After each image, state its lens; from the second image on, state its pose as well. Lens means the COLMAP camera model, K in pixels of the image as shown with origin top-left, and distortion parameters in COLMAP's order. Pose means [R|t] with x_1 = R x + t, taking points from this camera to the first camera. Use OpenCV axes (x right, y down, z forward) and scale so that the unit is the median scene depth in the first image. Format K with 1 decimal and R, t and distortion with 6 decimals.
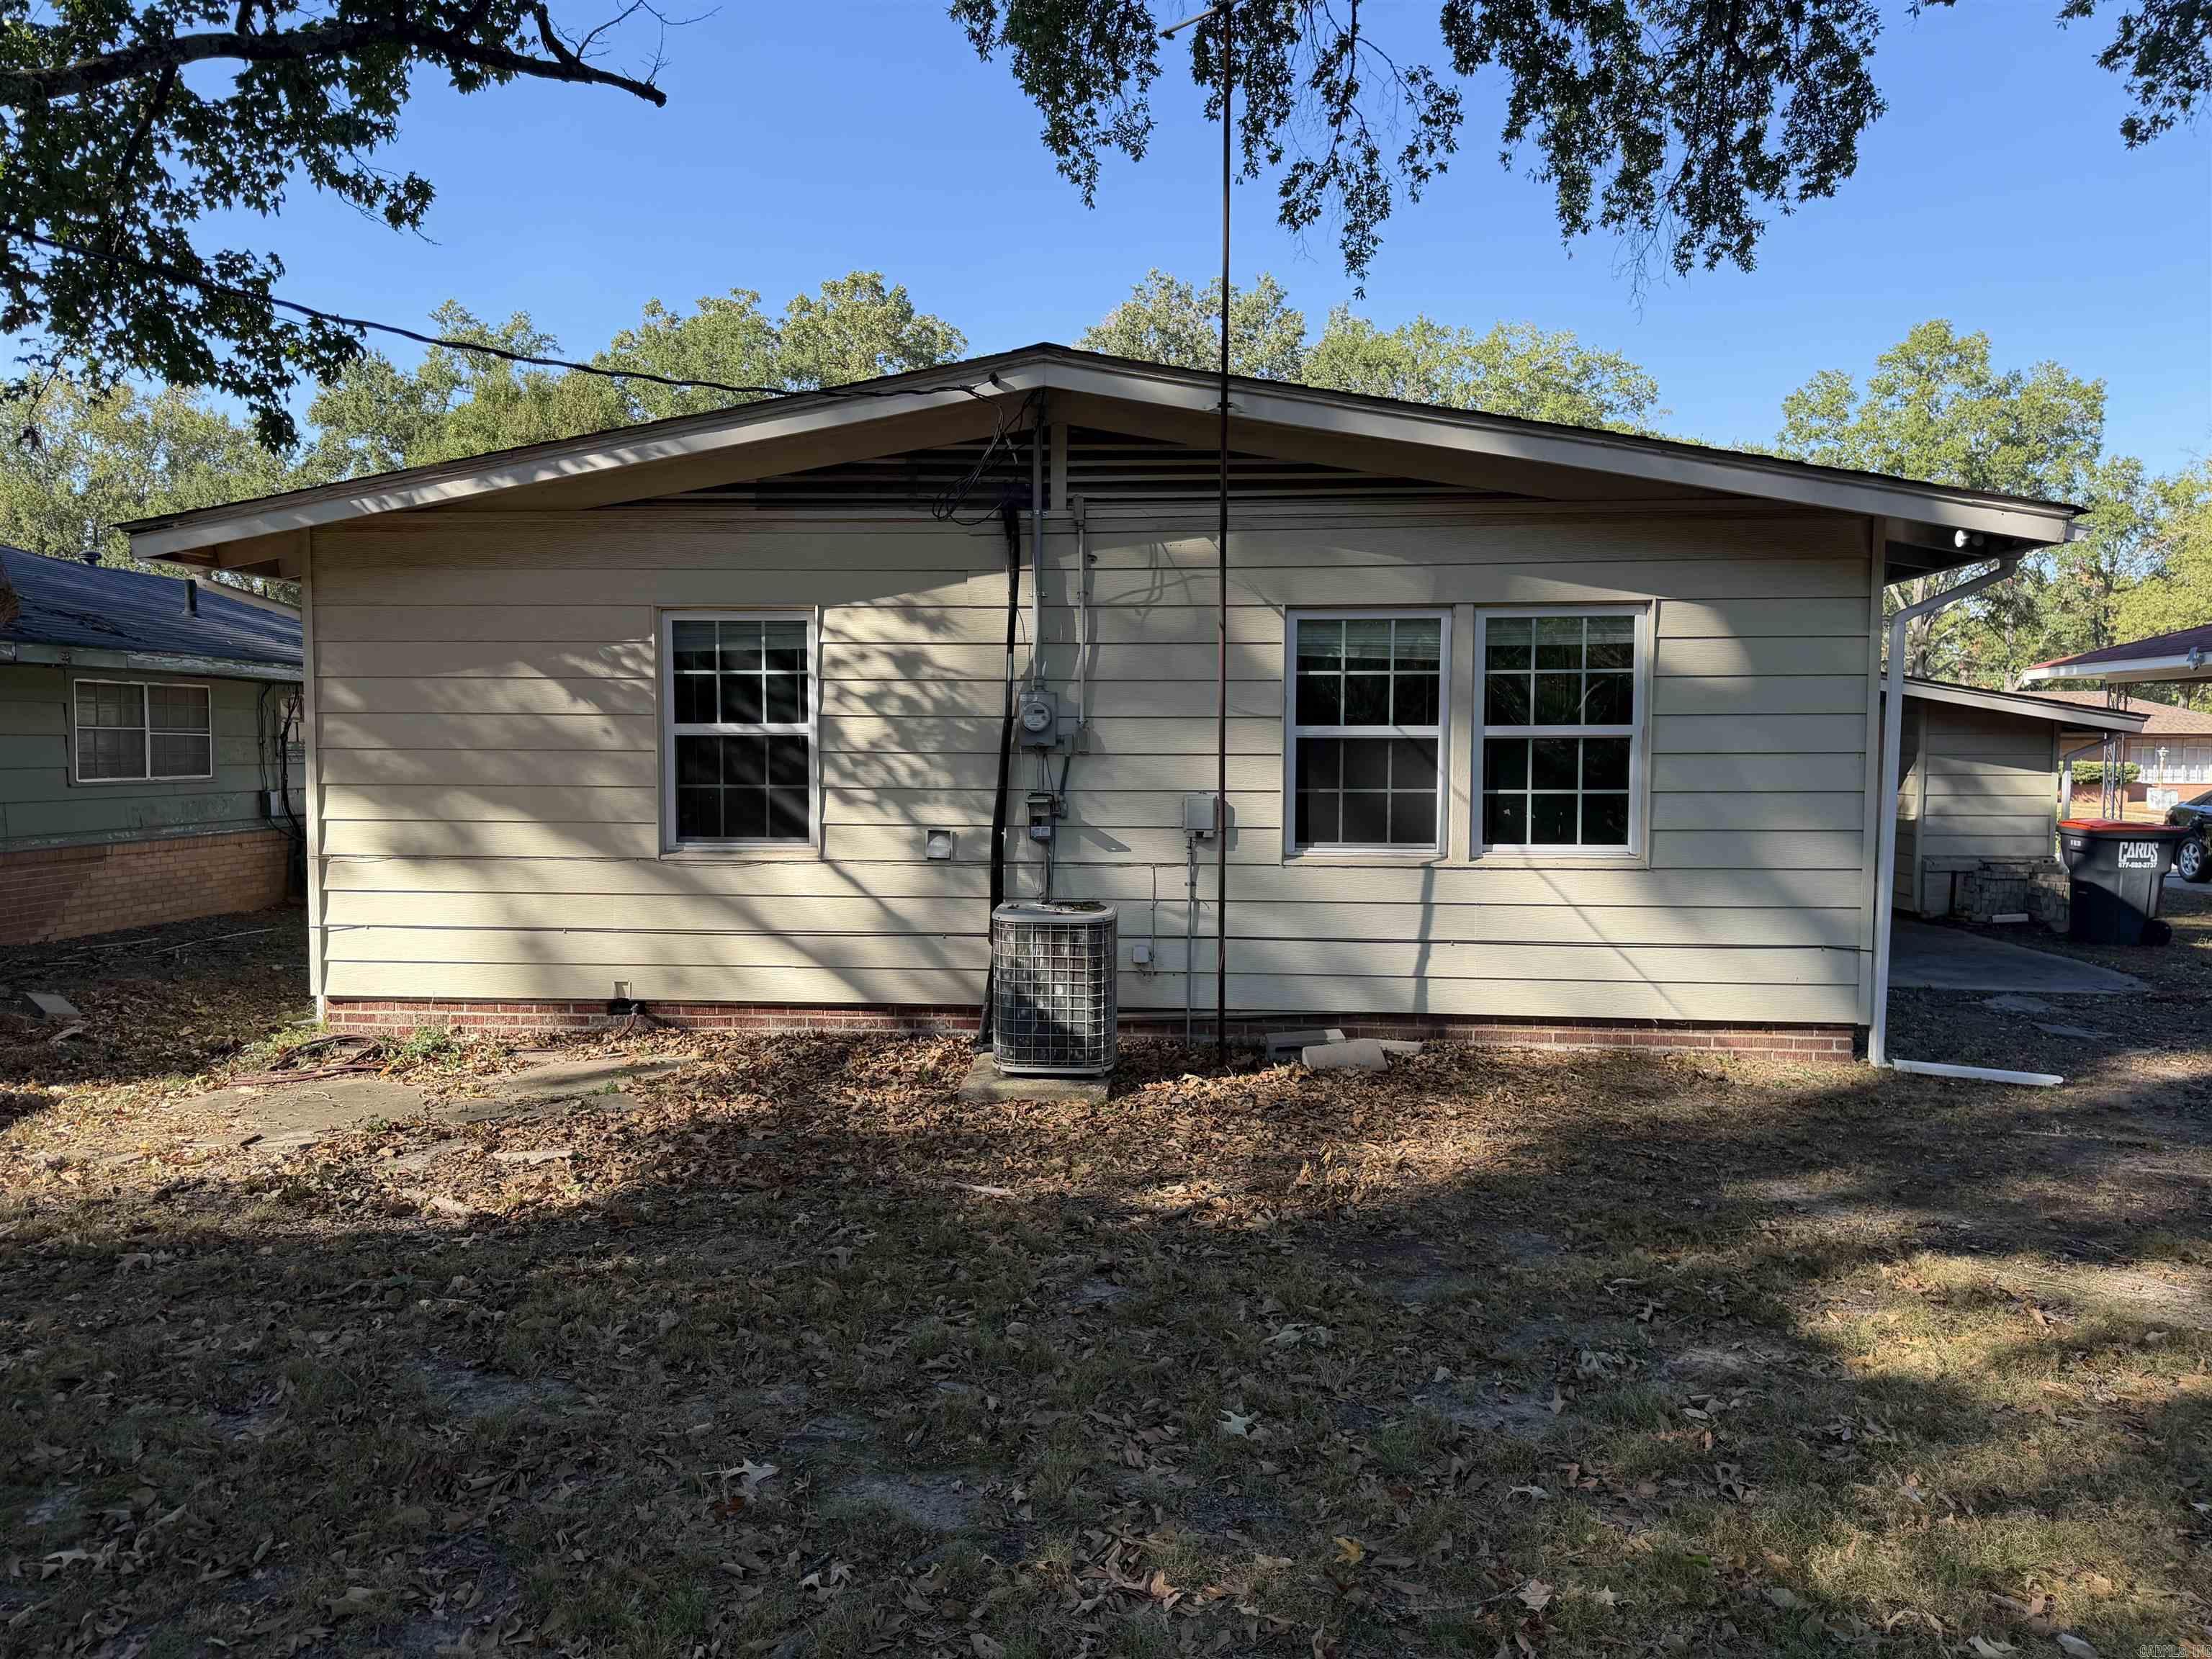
lens RADIAL K [[1537.6, 0, 1106.0], [0, 1537.6, 829.5], [0, 0, 1]] dist [0.074367, -0.087625]
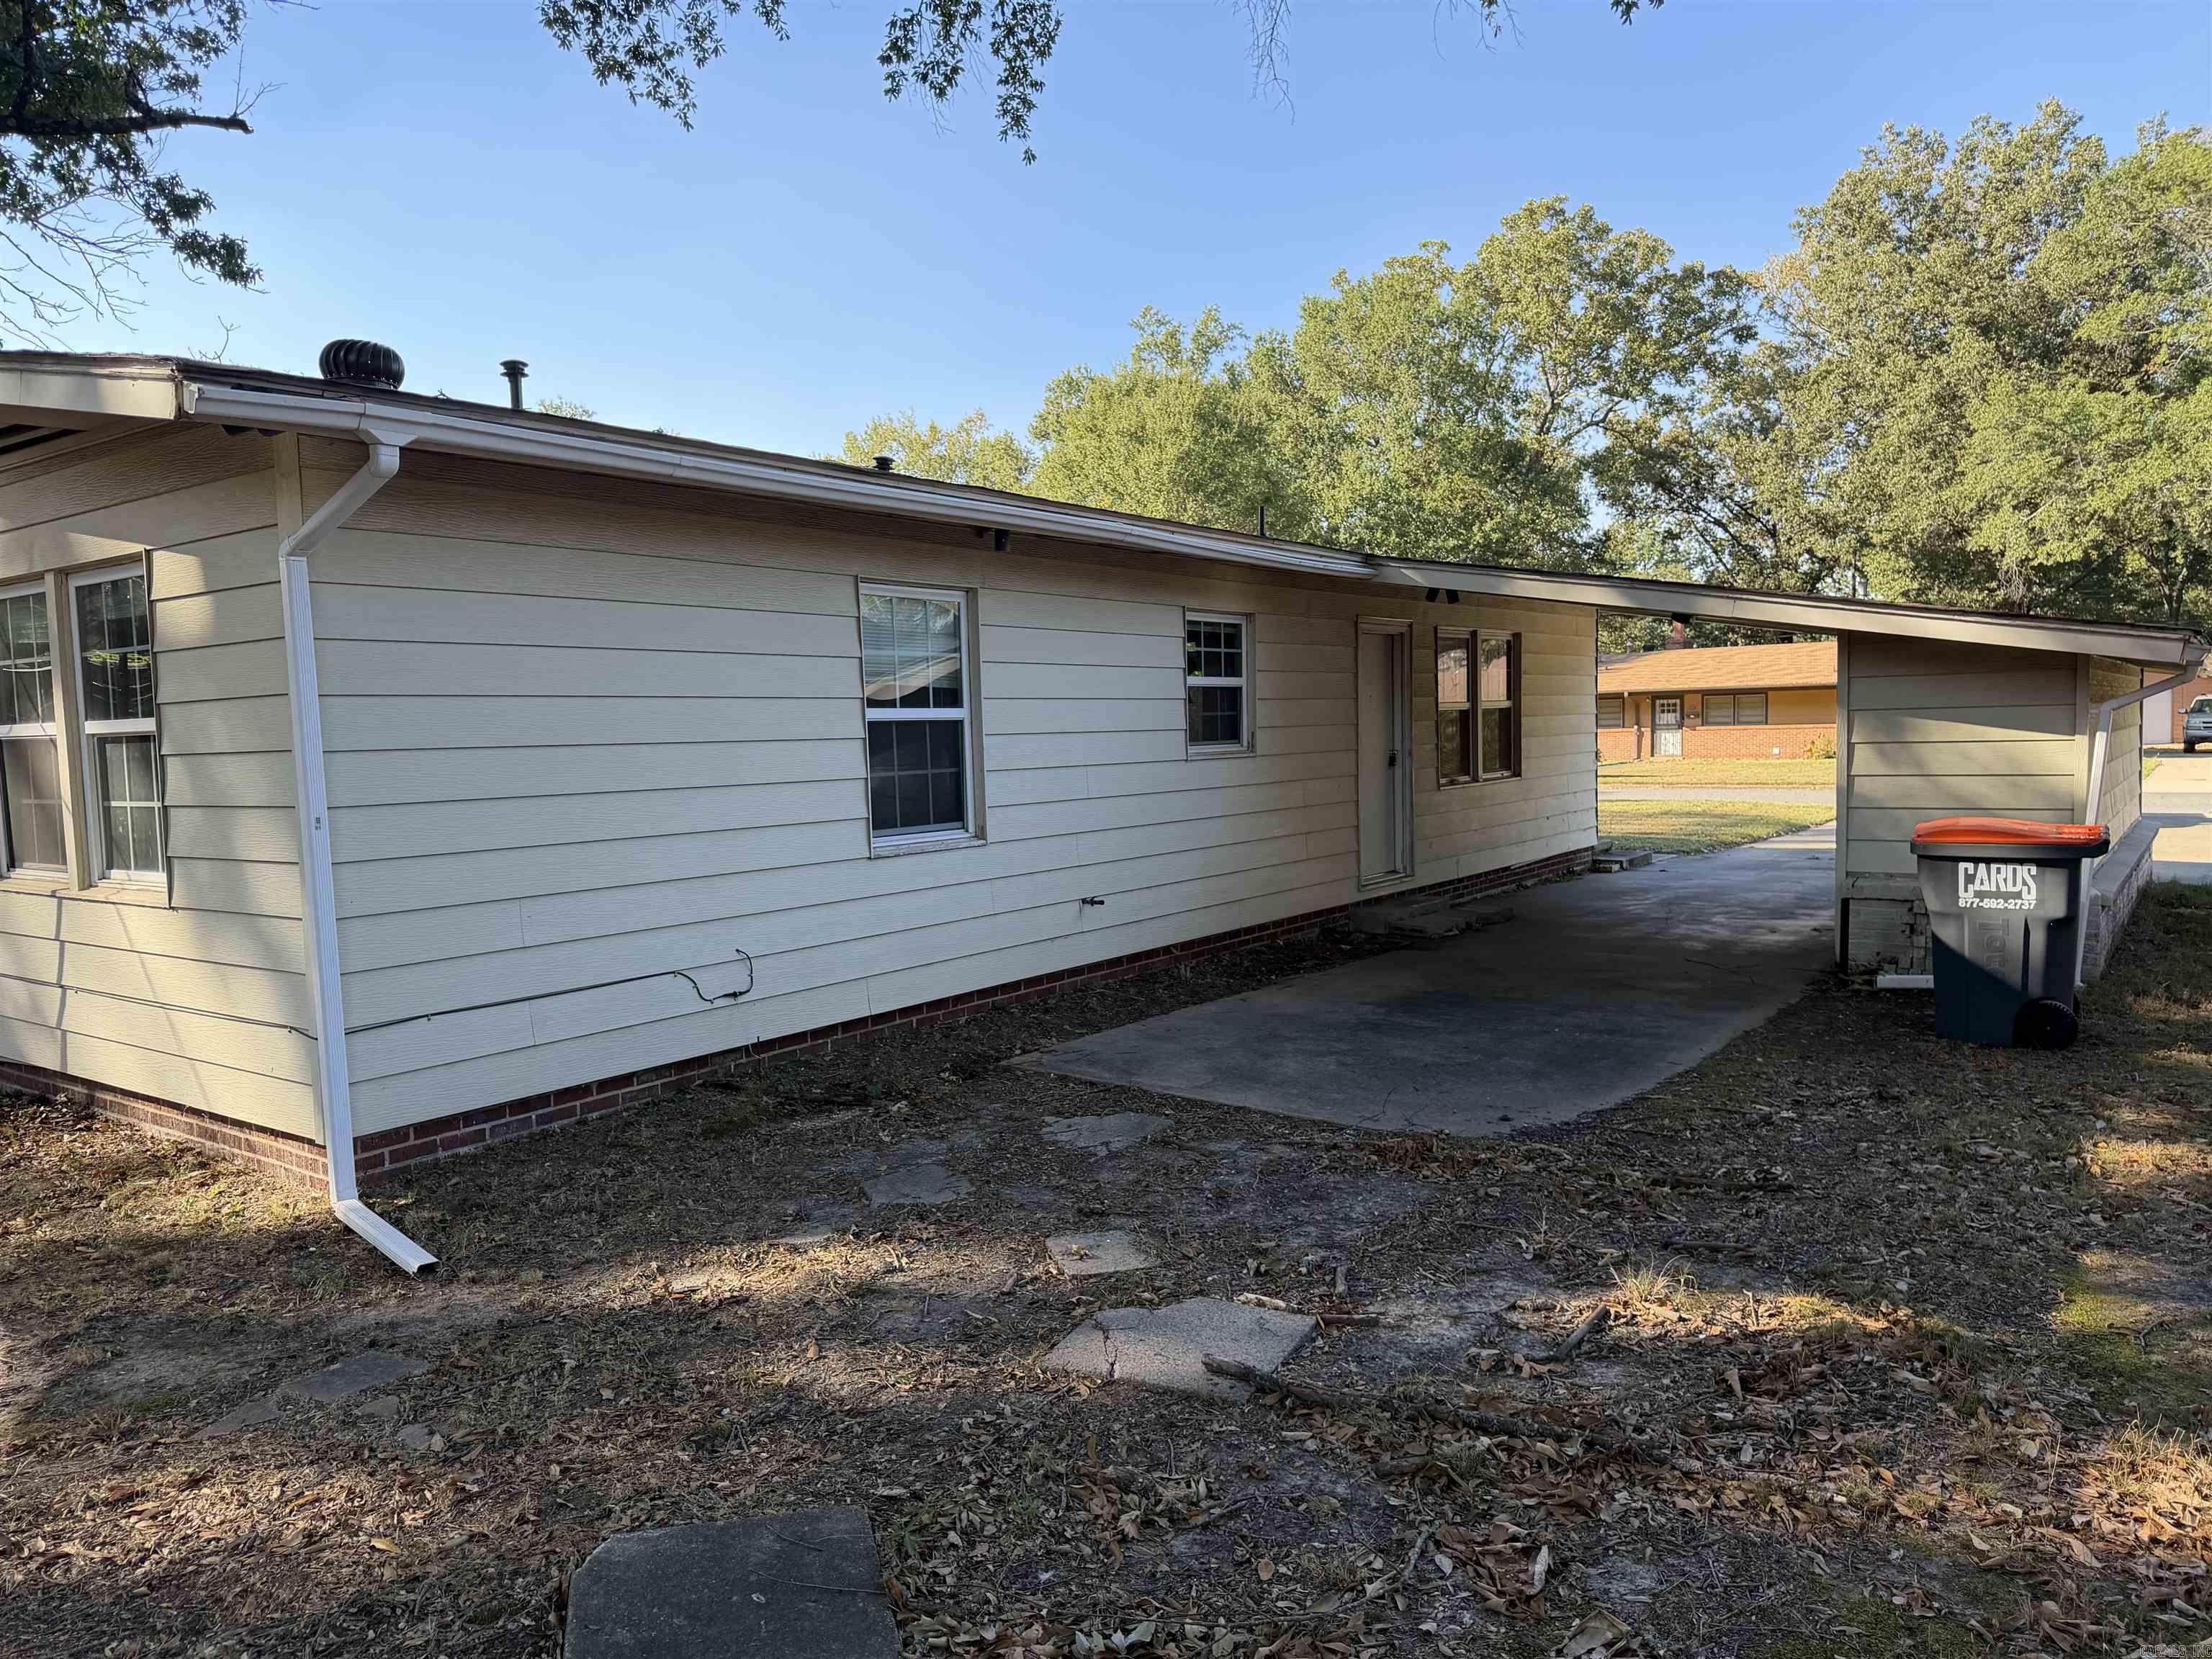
lens RADIAL K [[1557.7, 0, 1106.0], [0, 1557.7, 829.5], [0, 0, 1]] dist [0.000900, 0.001876]
pose [[0.853508, 0.011081, -0.520962, 0.954558], [0.001221, 0.999729, 0.023265, -0.024499], [0.521079, -0.020493, 0.853263, 0.498937]]
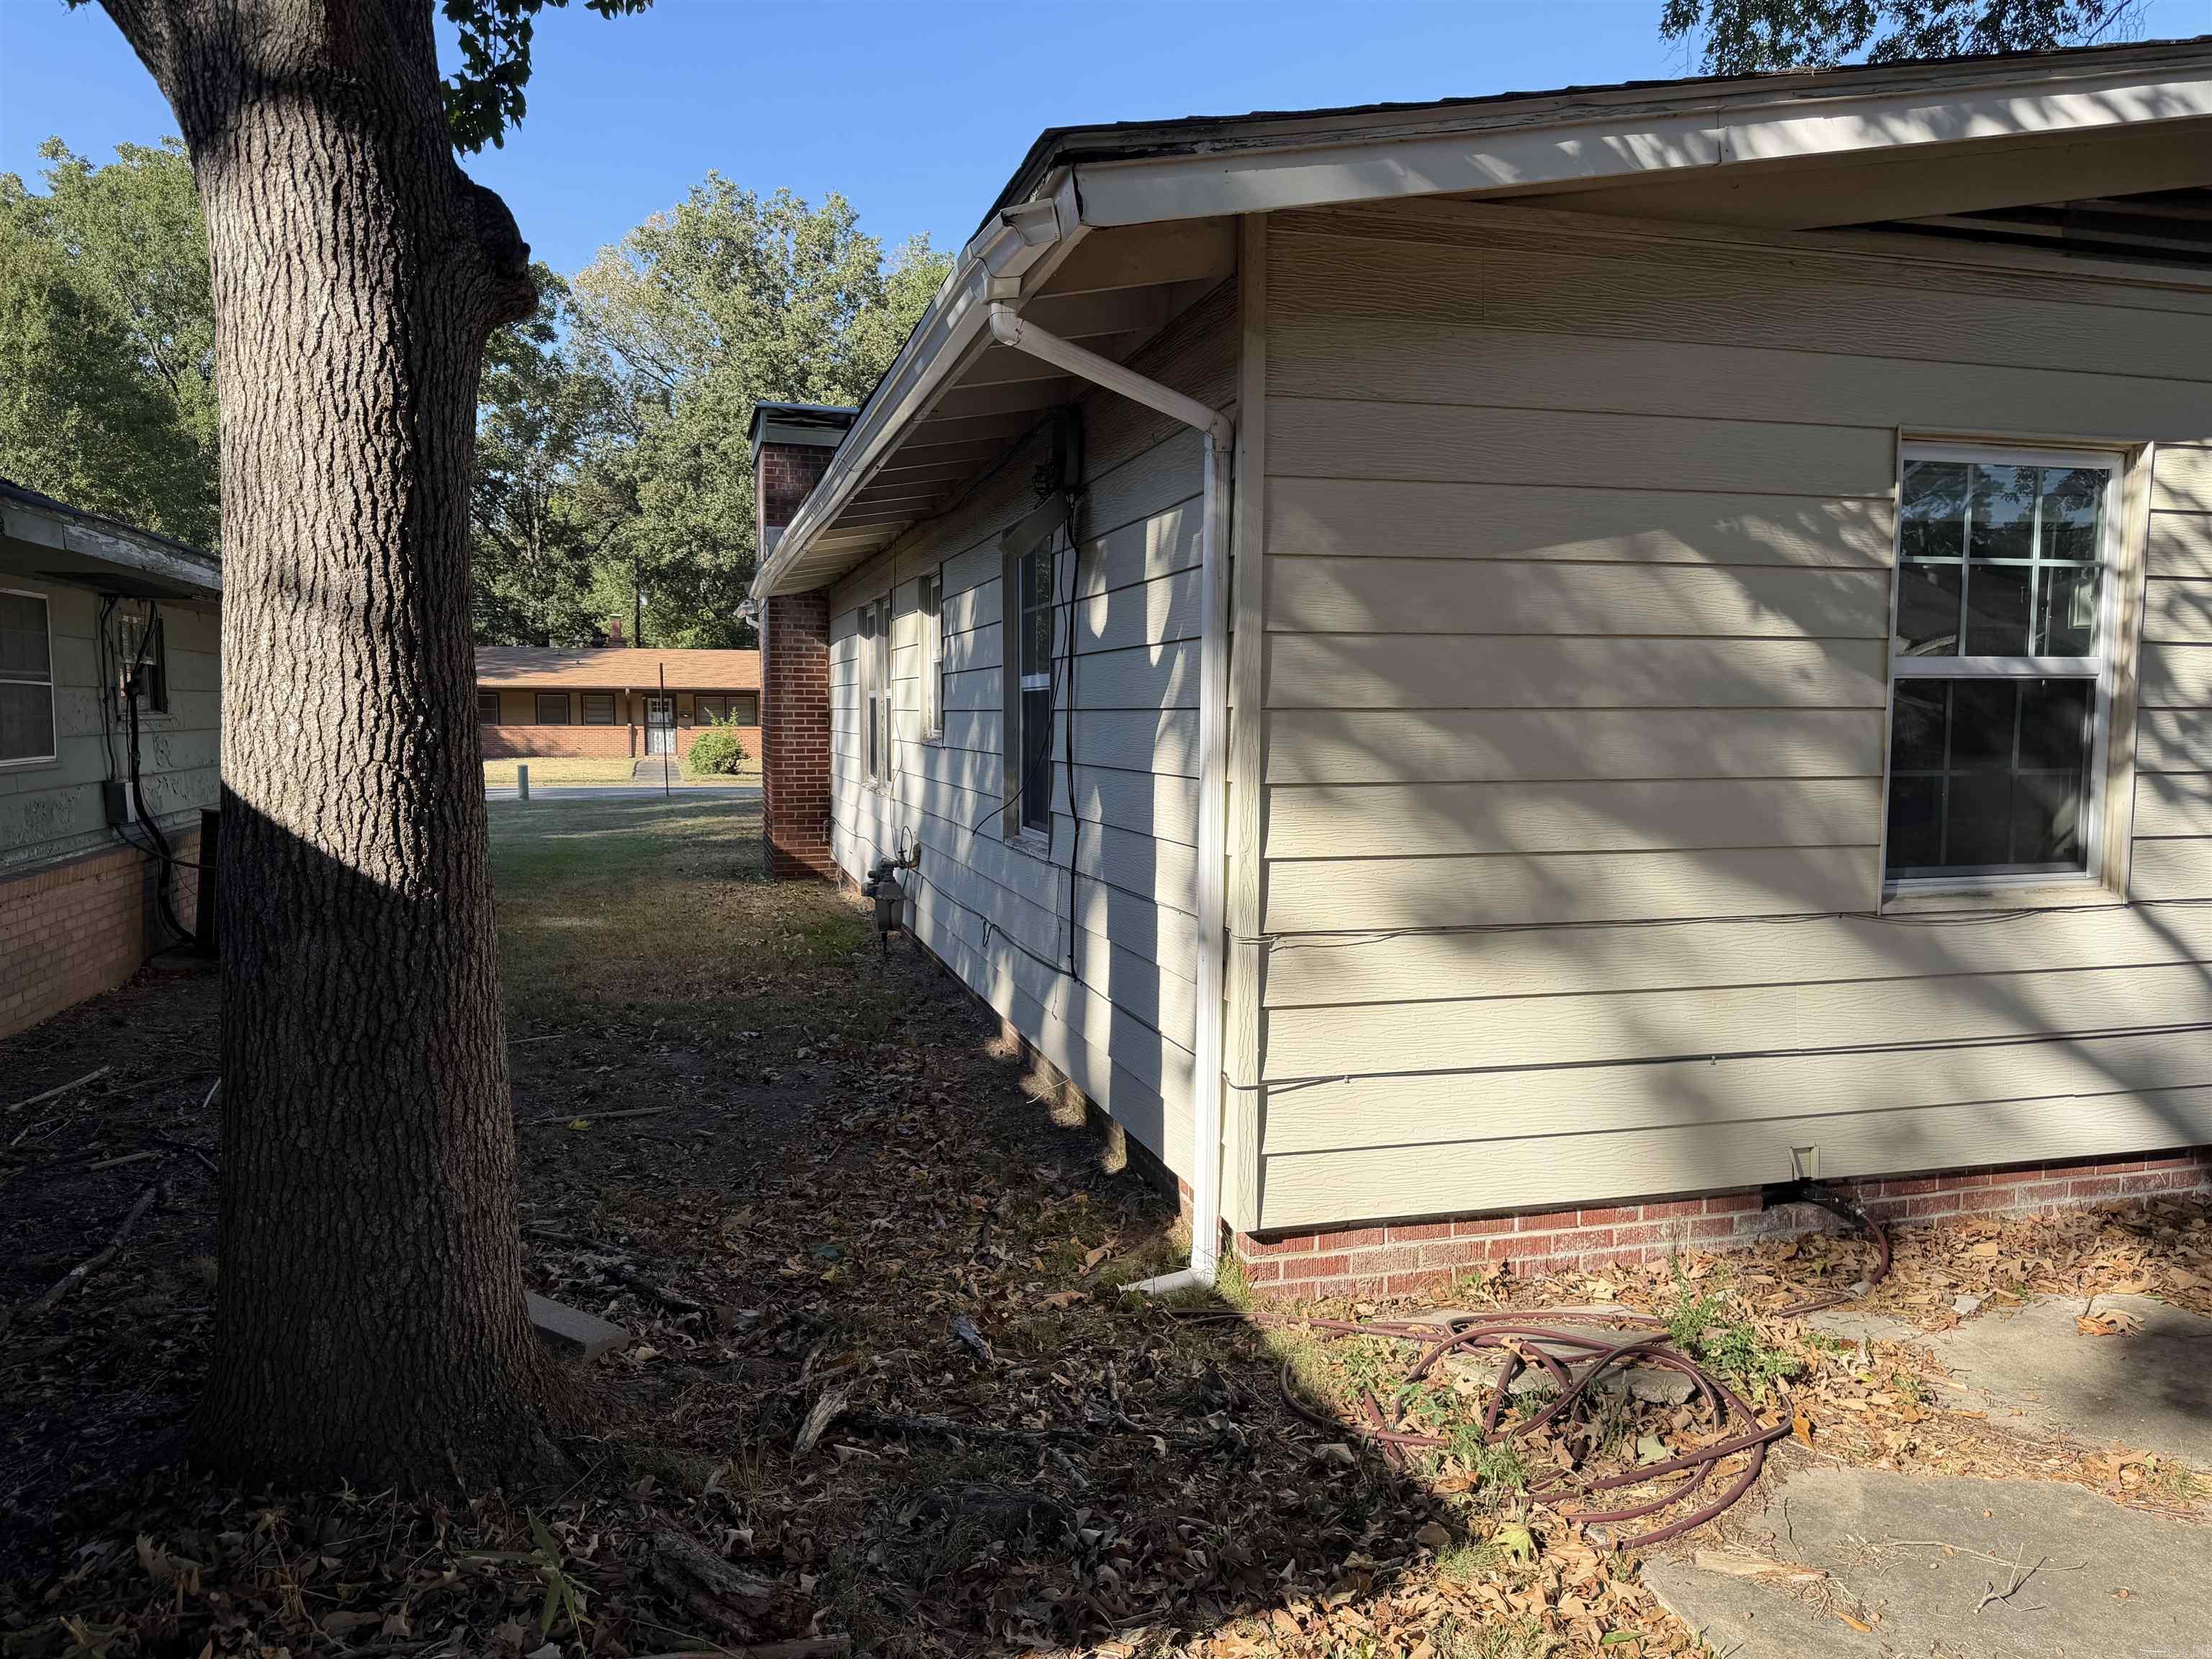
lens RADIAL K [[1537.6, 0, 1106.0], [0, 1537.6, 829.5], [0, 0, 1]] dist [0.074367, -0.087625]
pose [[0.935447, -0.030131, 0.352181, -0.722827], [0.020548, 0.999311, 0.030918, -0.031168], [-0.352870, -0.021685, 0.935421, 0.593398]]
